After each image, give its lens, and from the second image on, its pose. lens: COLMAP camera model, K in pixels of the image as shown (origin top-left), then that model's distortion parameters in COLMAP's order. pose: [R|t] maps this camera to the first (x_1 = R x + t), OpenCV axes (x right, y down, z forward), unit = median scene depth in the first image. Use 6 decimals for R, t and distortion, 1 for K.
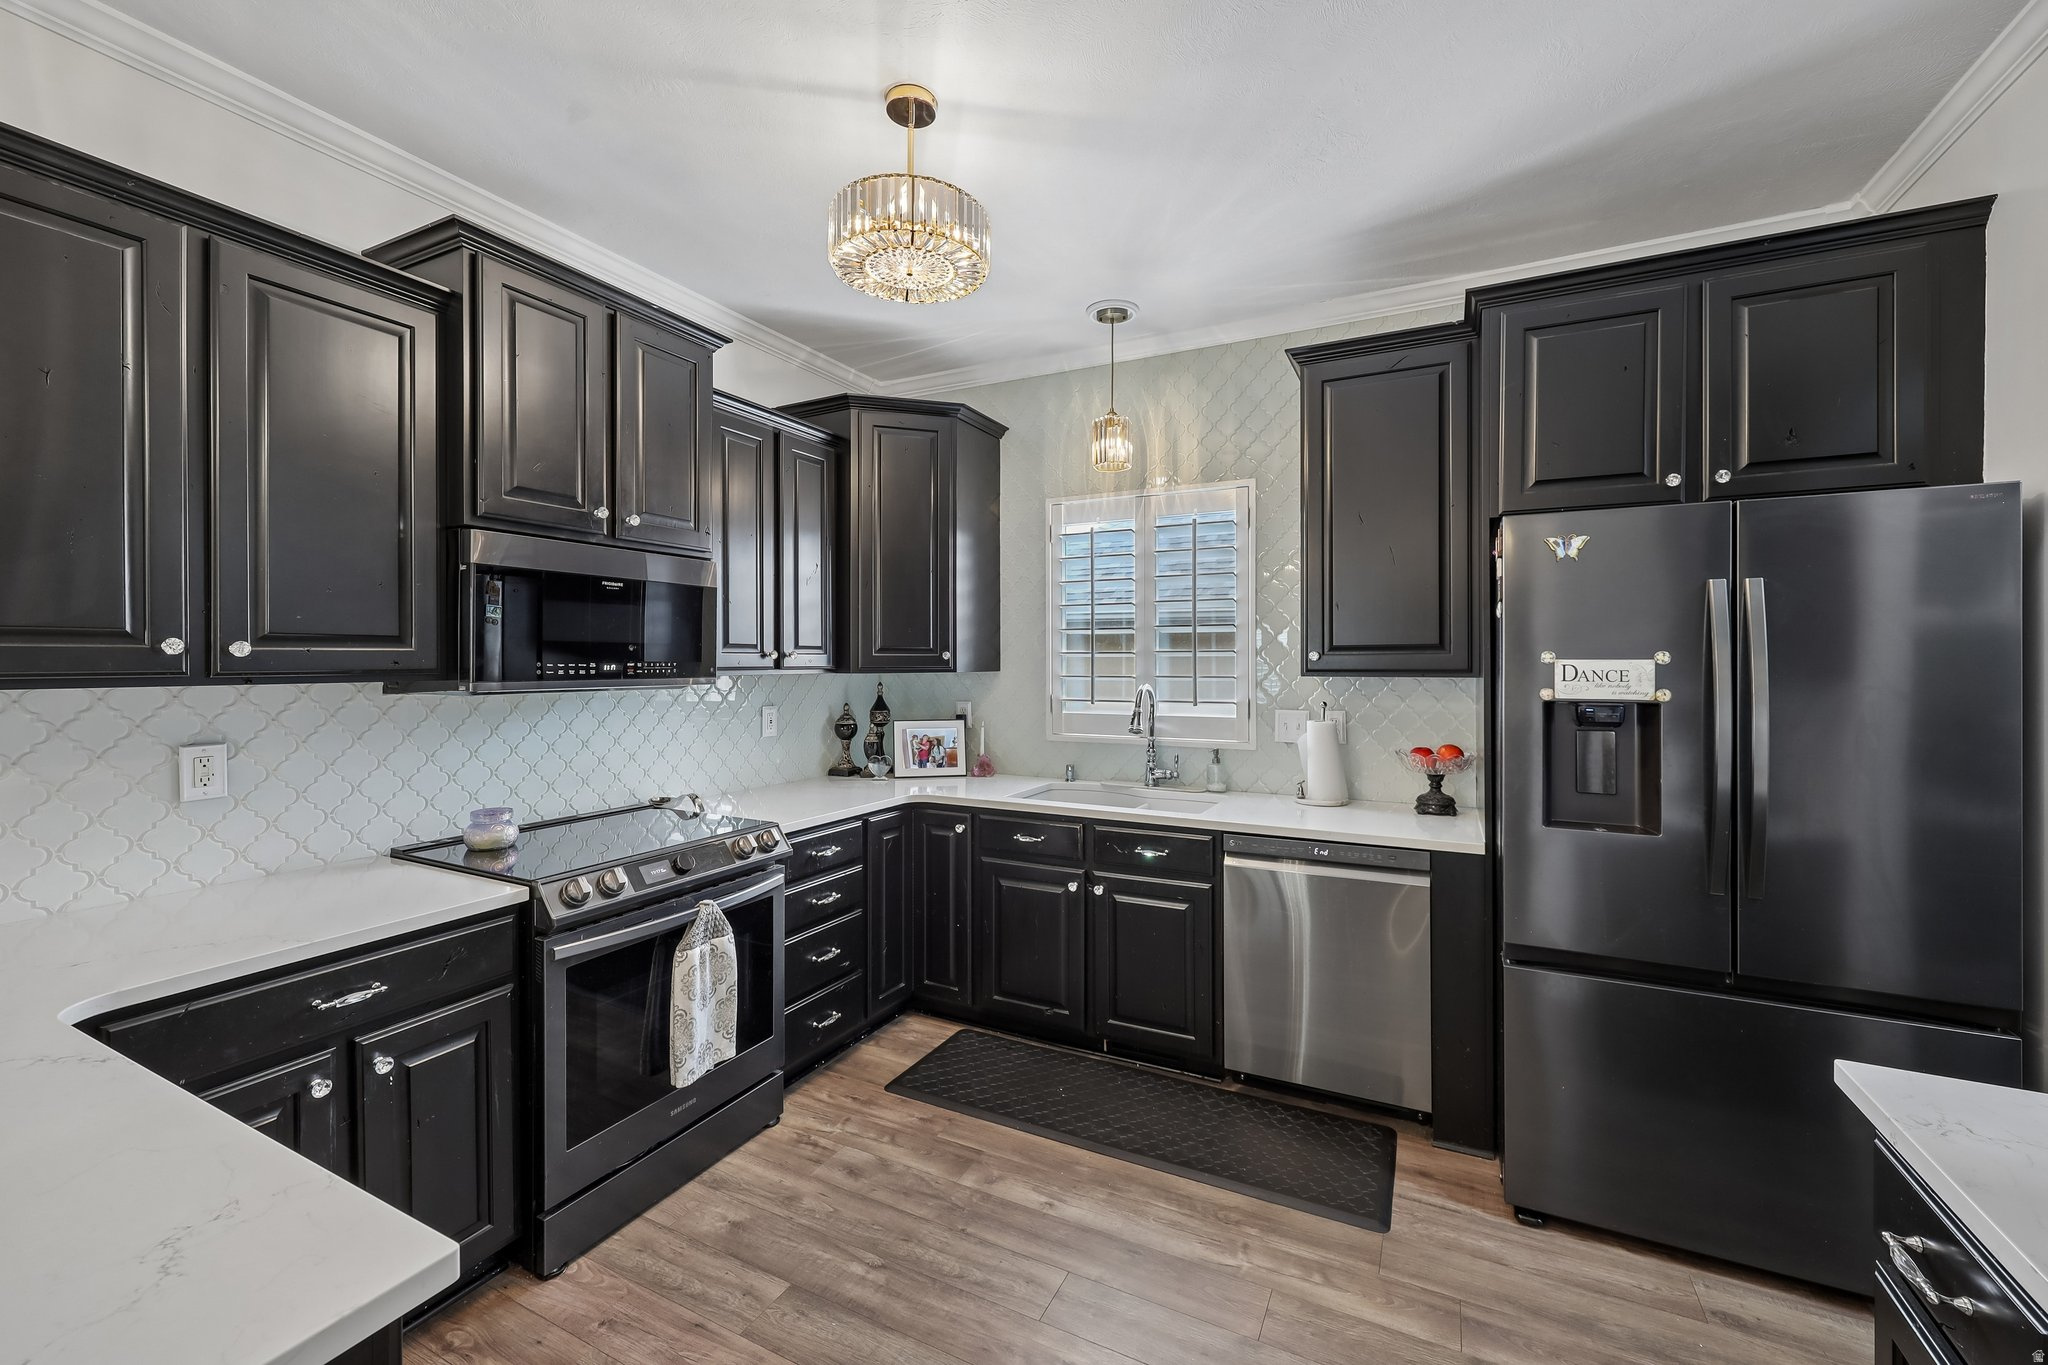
lens RADIAL K [[827.6, 0, 1025.6], [0, 827.6, 657.9], [0, 0, 1]] dist [0.000892, 0.000149]
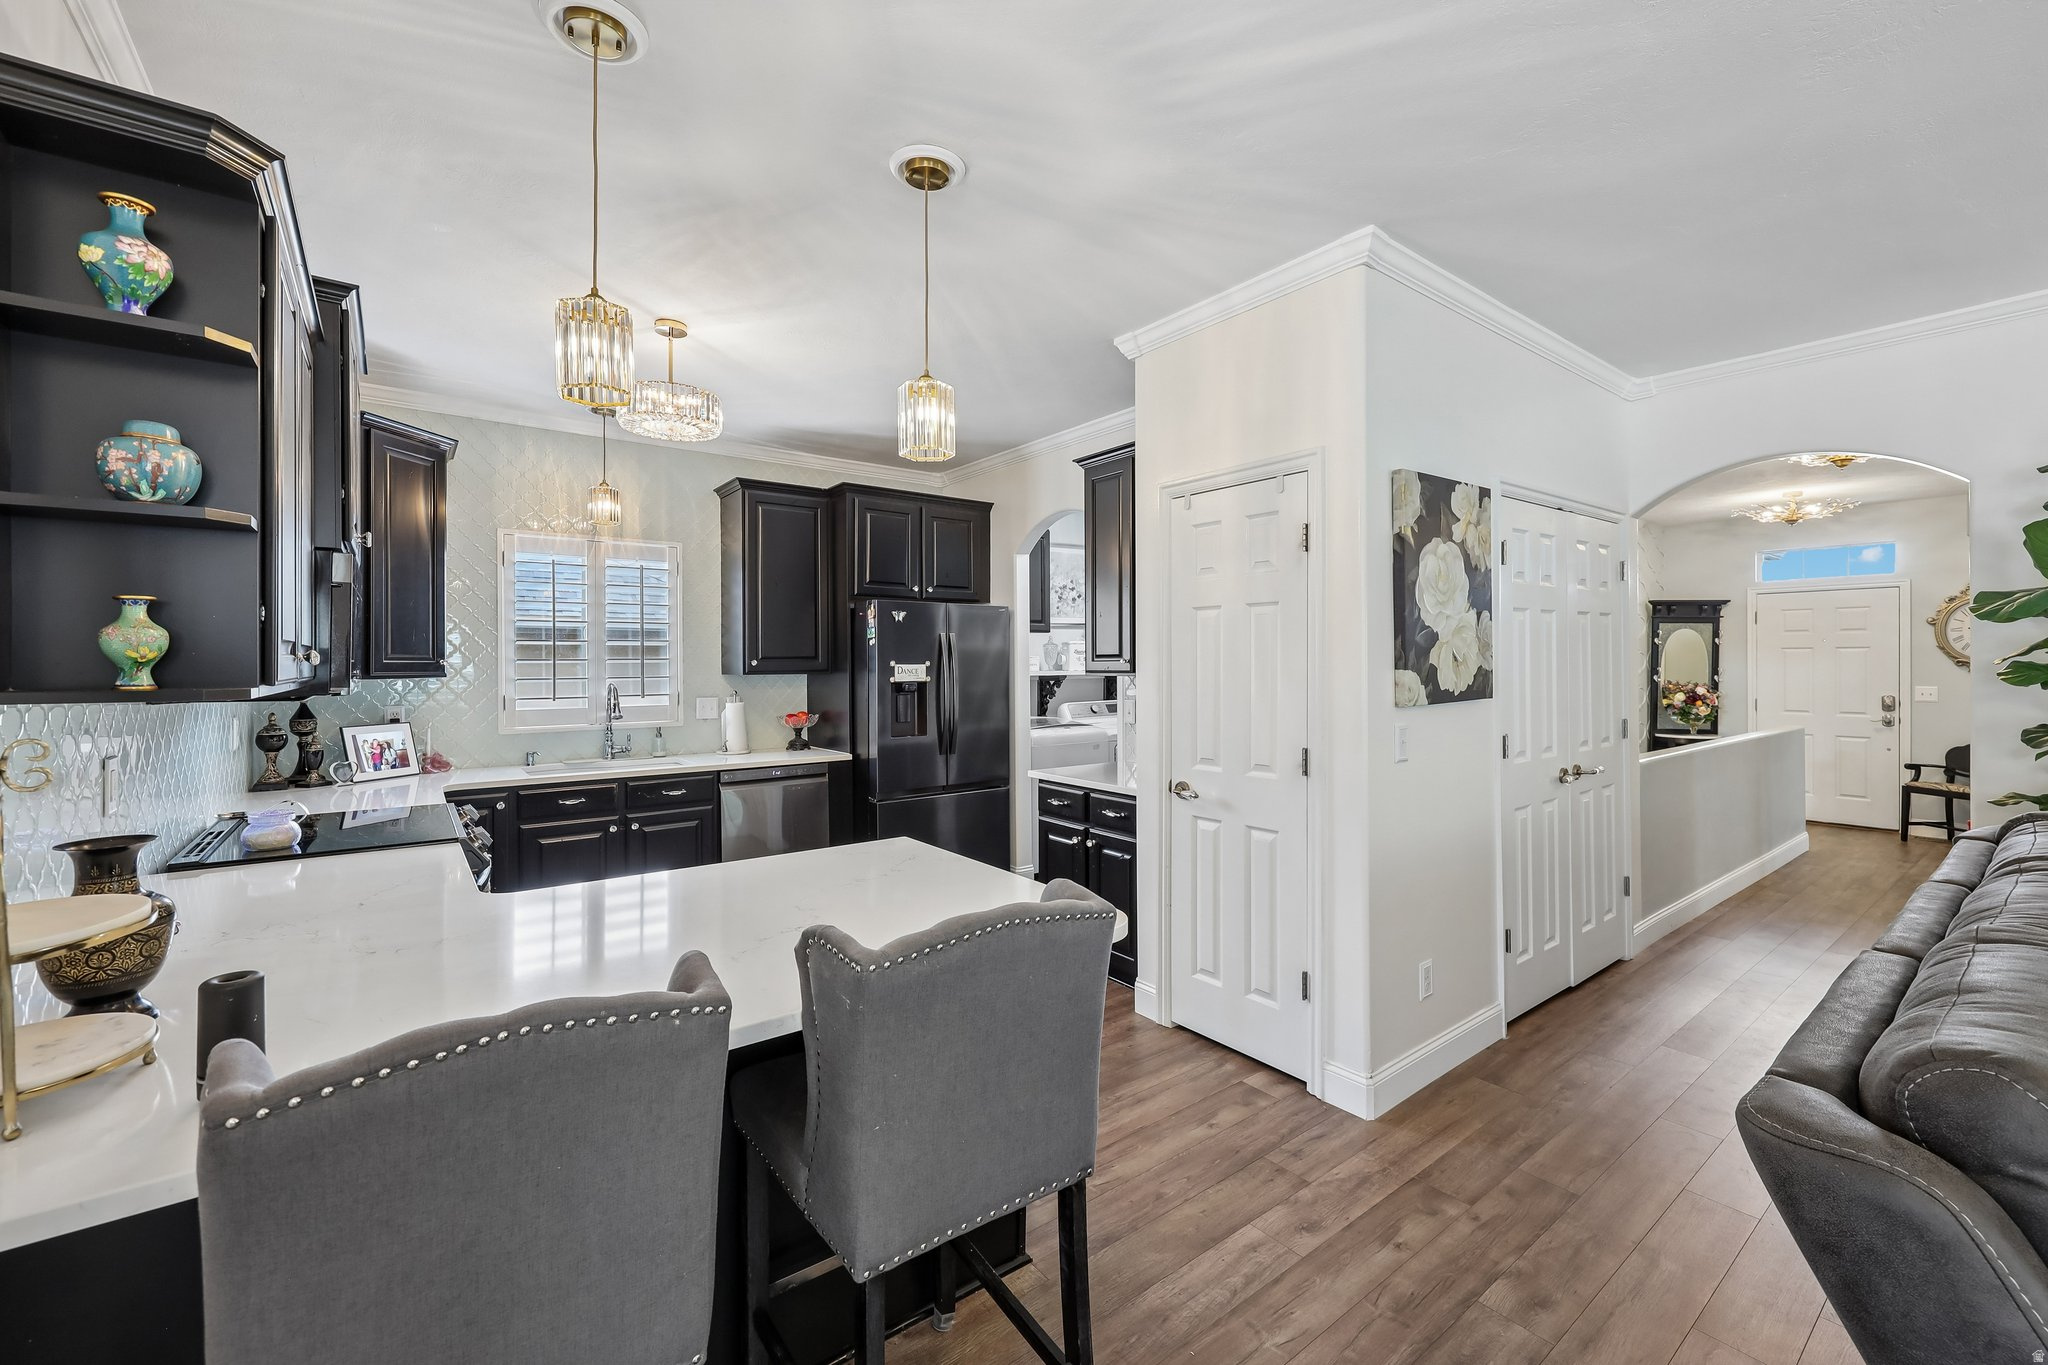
lens RADIAL K [[828.1, 0, 1029.6], [0, 828.1, 664.3], [0, 0, 1]] dist [-0.002033, -0.000716]
pose [[0.431720, -0.002609, 0.902004, -1.060261], [0.001040, 0.999997, 0.002395, -0.003010], [-0.902007, -0.000096, 0.431721, -0.274925]]
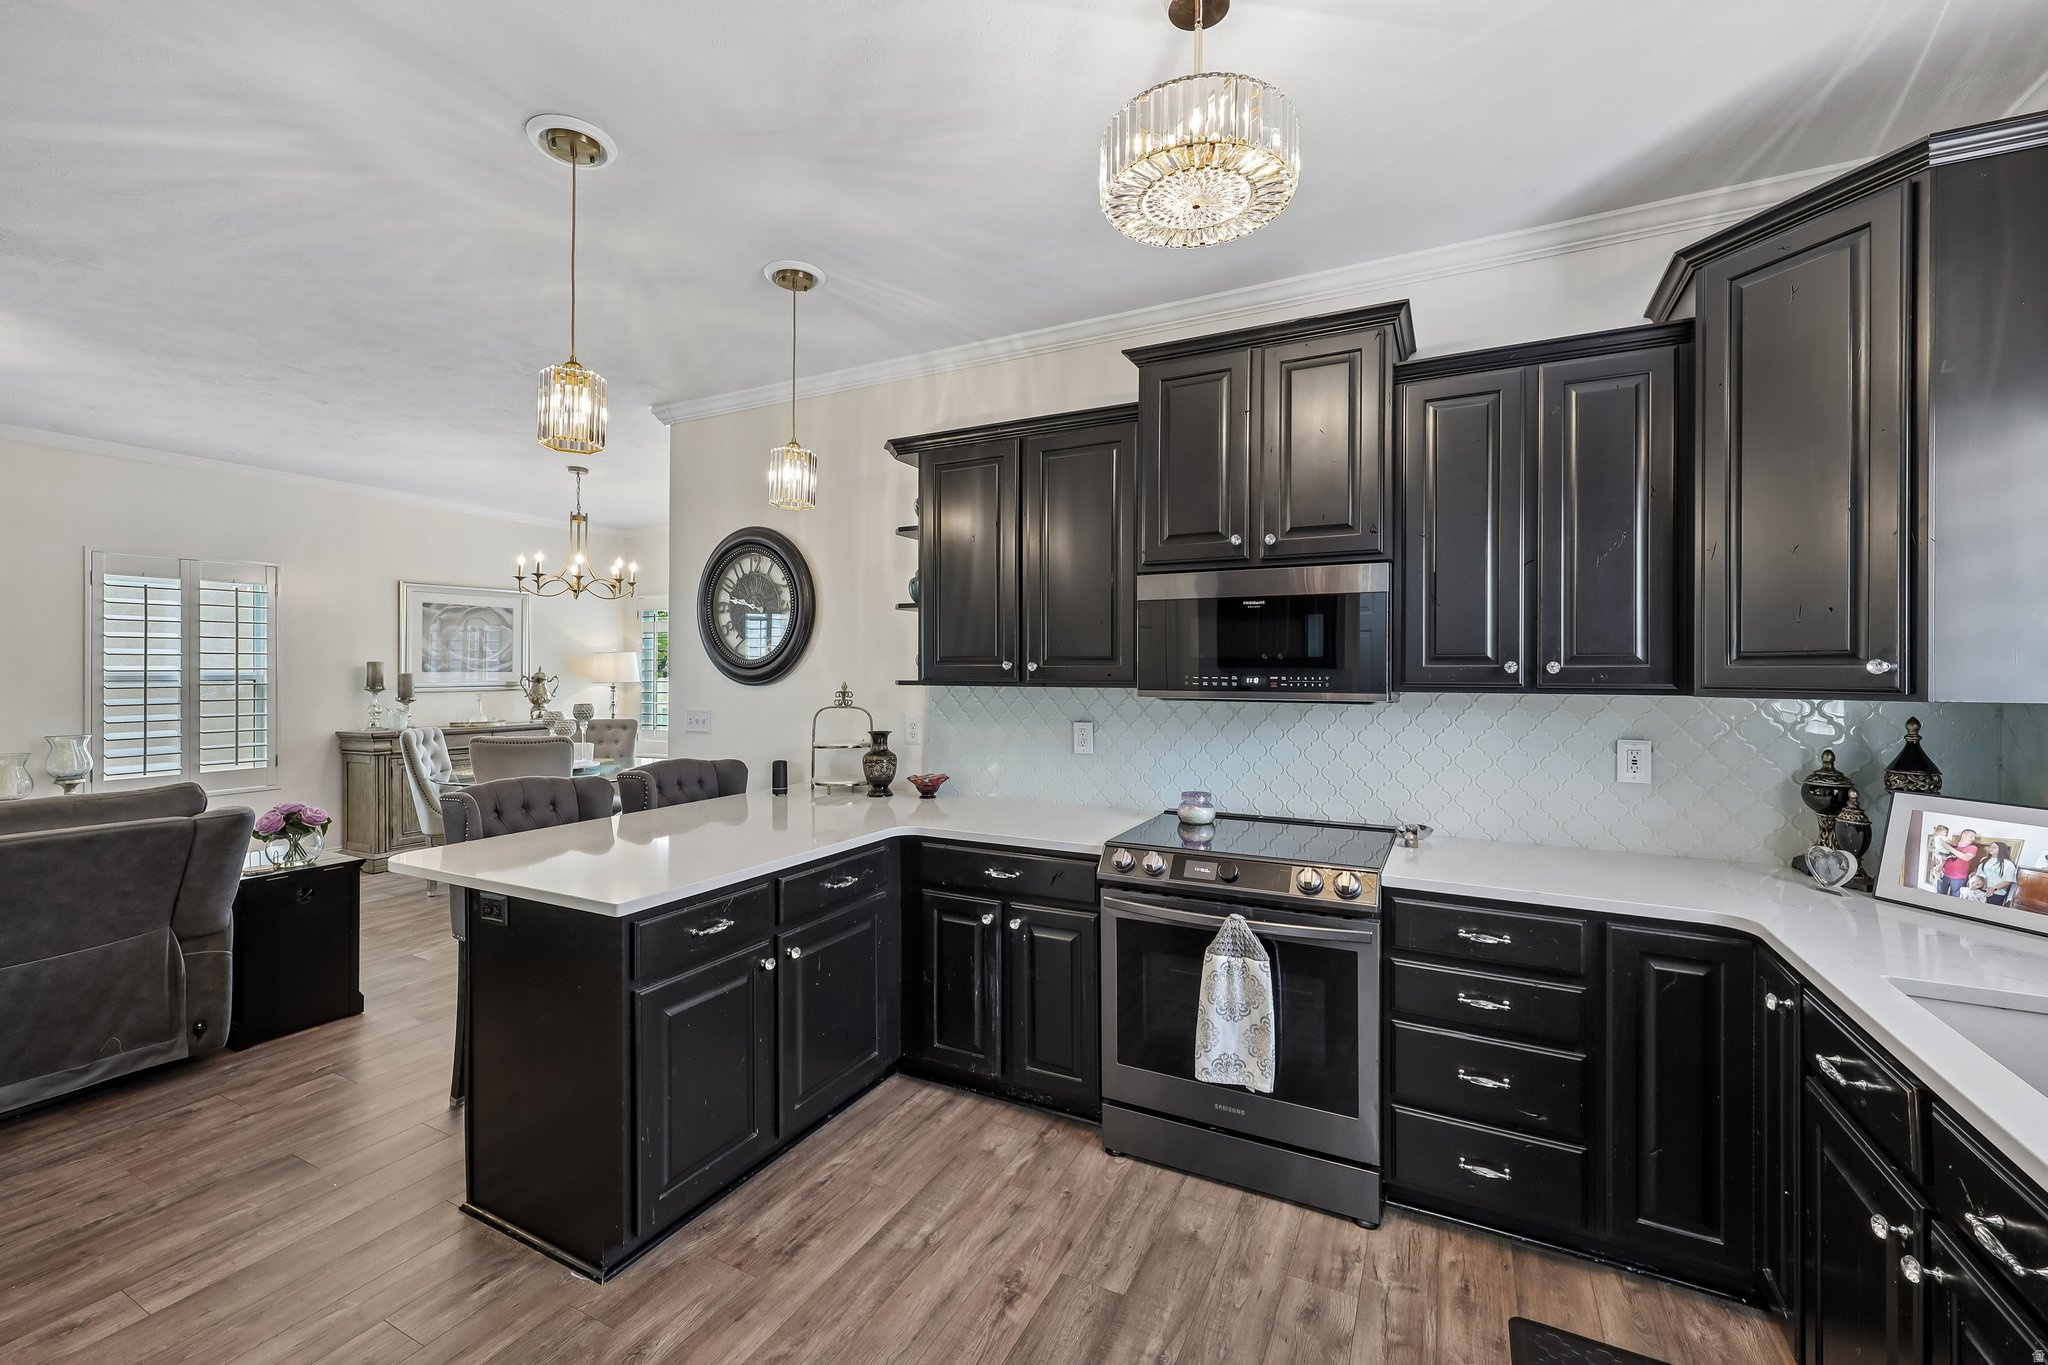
lens RADIAL K [[823.9, 0, 1022.9], [0, 823.9, 673.6], [0, 0, 1]] dist [-0.001430, -0.000174]
pose [[-0.003975, -0.000284, -0.999992, 0.550621], [-0.000947, 1.000000, -0.000280, 0.003189], [0.999992, 0.000946, -0.003975, 0.679290]]
